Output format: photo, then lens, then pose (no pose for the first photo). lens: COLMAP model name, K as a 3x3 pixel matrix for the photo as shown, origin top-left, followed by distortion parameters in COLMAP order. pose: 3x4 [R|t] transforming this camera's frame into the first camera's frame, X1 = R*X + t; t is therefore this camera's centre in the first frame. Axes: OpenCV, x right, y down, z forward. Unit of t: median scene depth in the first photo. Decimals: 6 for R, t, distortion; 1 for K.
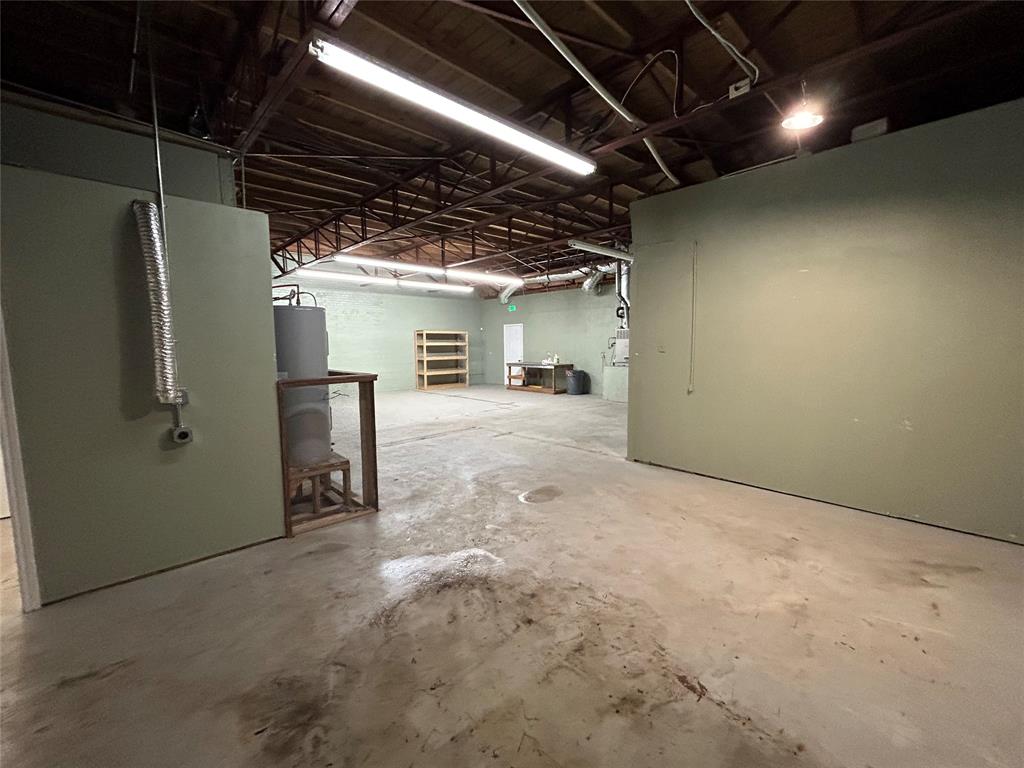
lens RADIAL K [[426.1, 0, 514.6], [0, 426.1, 384.5], [0, 0, 1]] dist [0.000457, 0.000506]
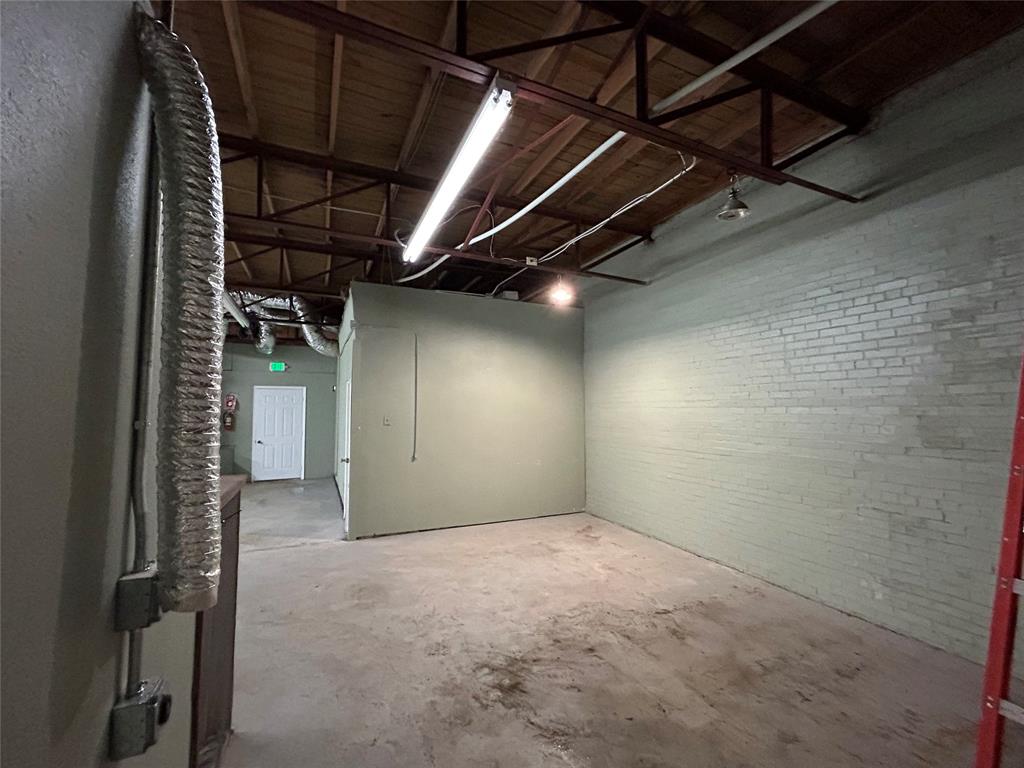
lens RADIAL K [[426.1, 0, 514.6], [0, 426.1, 384.5], [0, 0, 1]] dist [0.000457, 0.000506]
pose [[0.329403, 0.065009, 0.941949, -1.031532], [0.090802, 0.990822, -0.100136, -0.072933], [-0.939813, 0.118516, 0.320477, 0.615130]]
